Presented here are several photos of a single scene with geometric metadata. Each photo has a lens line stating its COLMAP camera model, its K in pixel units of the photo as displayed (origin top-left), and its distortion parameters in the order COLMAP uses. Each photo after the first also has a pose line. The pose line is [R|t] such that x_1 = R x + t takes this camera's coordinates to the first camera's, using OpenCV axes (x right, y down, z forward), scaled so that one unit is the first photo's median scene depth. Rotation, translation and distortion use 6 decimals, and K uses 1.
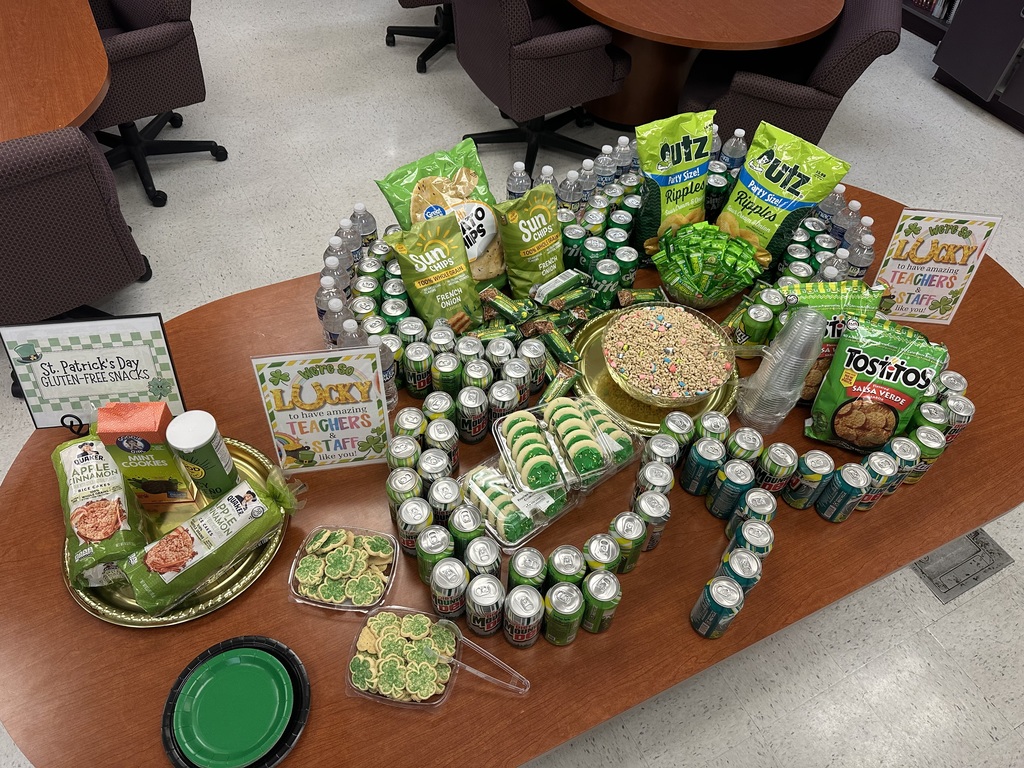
lens RADIAL K [[717.7, 0, 511.2], [0, 717.7, 391.9], [0, 0, 1]] dist [0.052168, -0.067981]
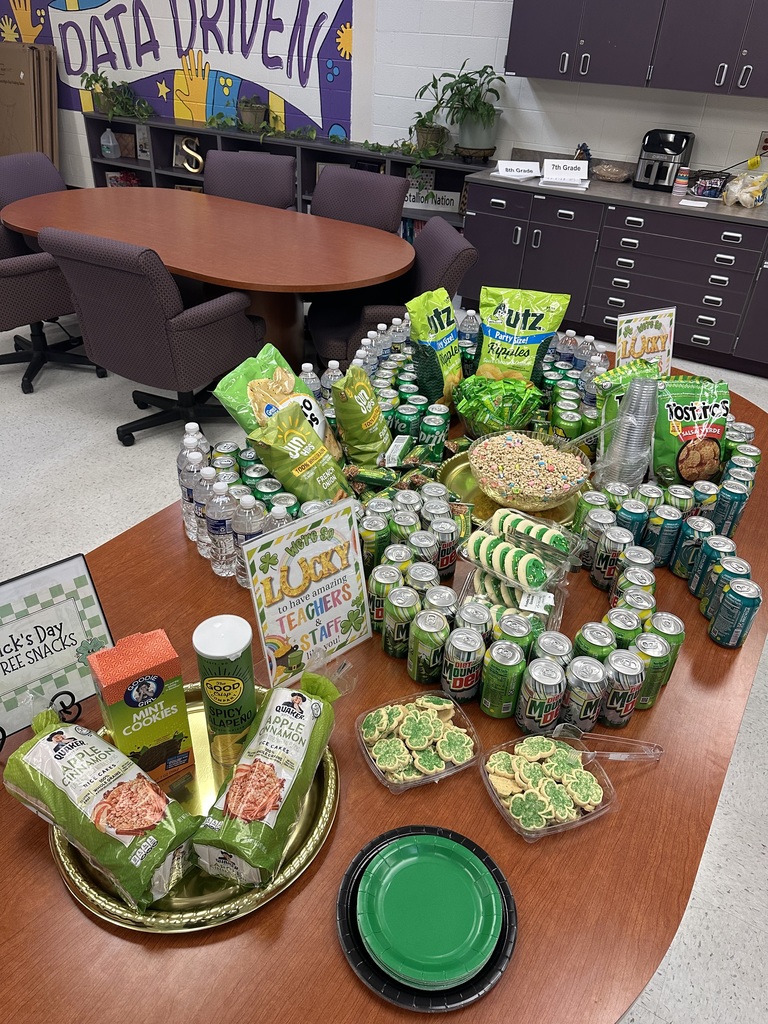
lens RADIAL K [[717.7, 0, 380.0], [0, 717.7, 509.1], [0, 0, 1]] dist [0.052168, -0.067981]
pose [[0.854067, -0.294018, 0.429095, -0.518231], [0.396543, 0.901894, -0.171294, 0.115756], [-0.336635, 0.316451, 0.886868, 0.147250]]
